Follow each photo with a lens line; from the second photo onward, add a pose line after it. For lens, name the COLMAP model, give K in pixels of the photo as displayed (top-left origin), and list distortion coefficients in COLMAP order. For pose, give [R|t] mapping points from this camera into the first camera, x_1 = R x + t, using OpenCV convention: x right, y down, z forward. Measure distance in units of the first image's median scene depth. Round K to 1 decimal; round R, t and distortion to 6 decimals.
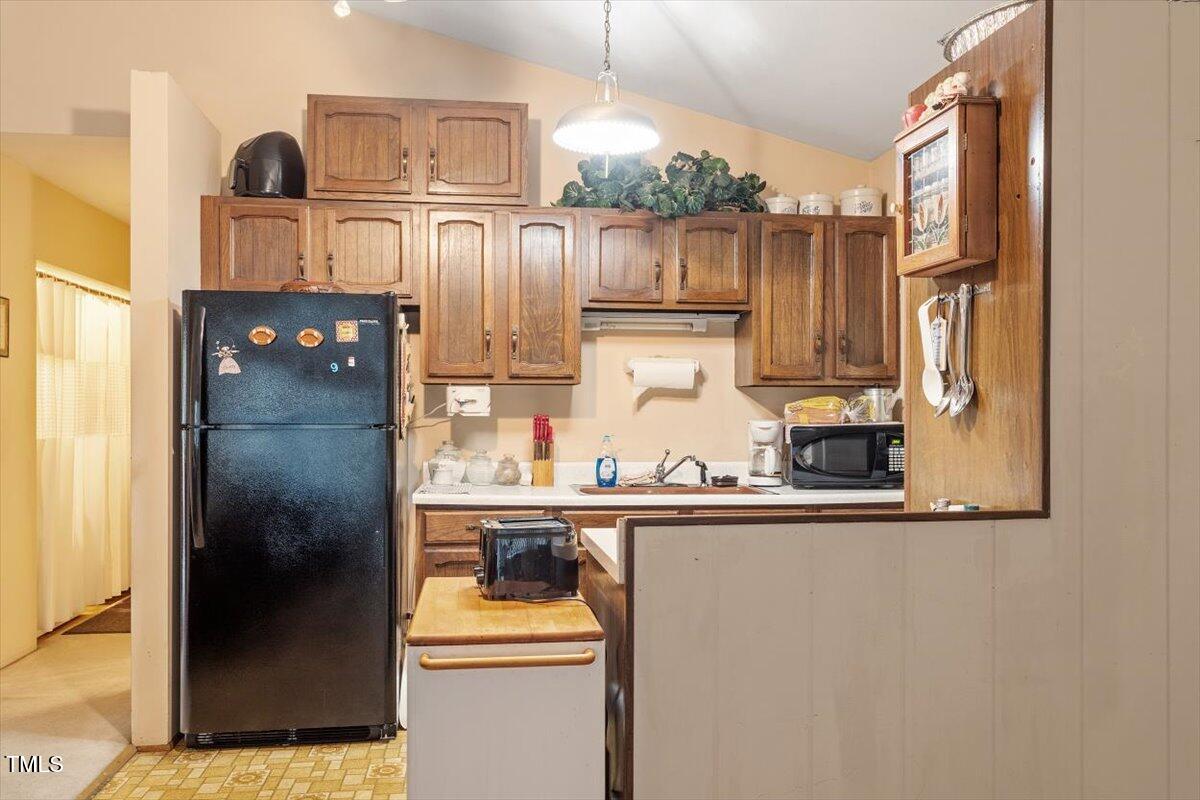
lens RADIAL K [[927.9, 0, 599.0], [0, 927.9, 414.1], [0, 0, 1]] dist [0.007113, 0.003598]
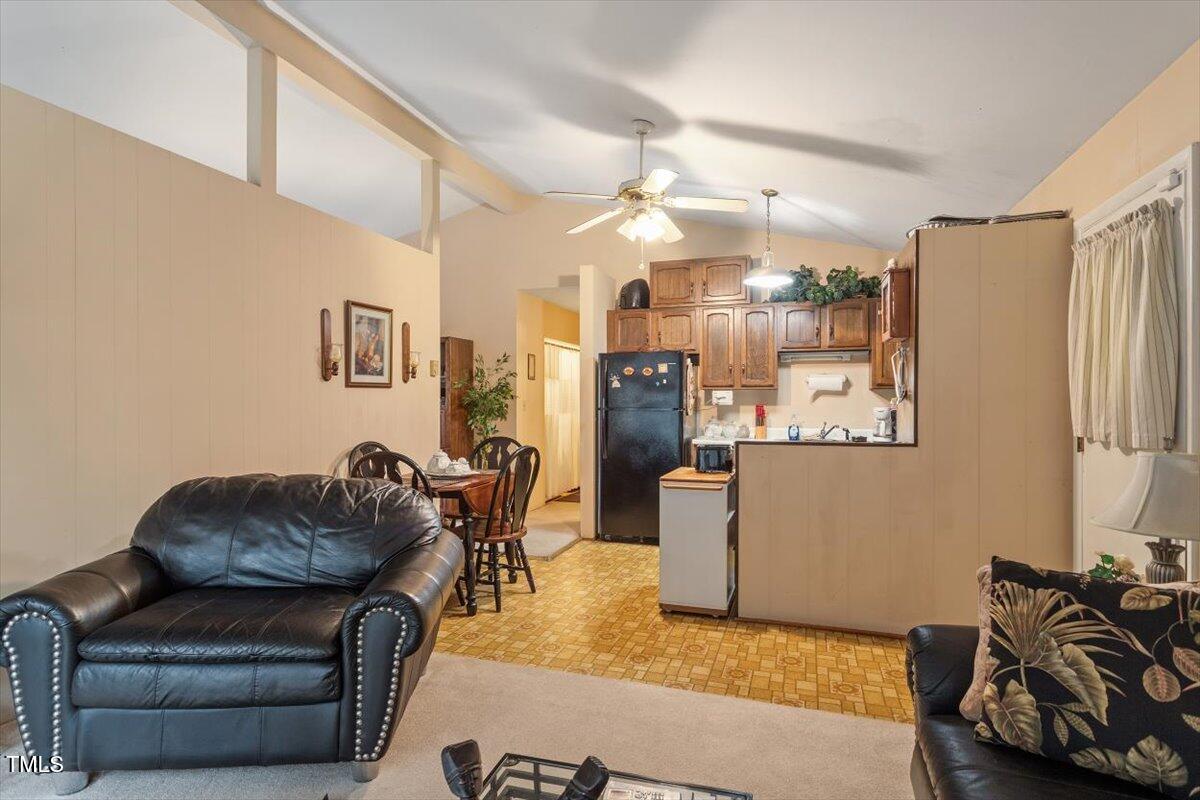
lens RADIAL K [[627.0, 0, 600.0], [0, 627.0, 400.0], [0, 0, 1]] dist [0.000598, 0.000185]
pose [[0.906586, -0.002779, -0.422012, 0.208577], [0.000750, 0.999987, -0.004974, -0.001770], [0.422020, 0.004192, 0.906577, -0.411148]]
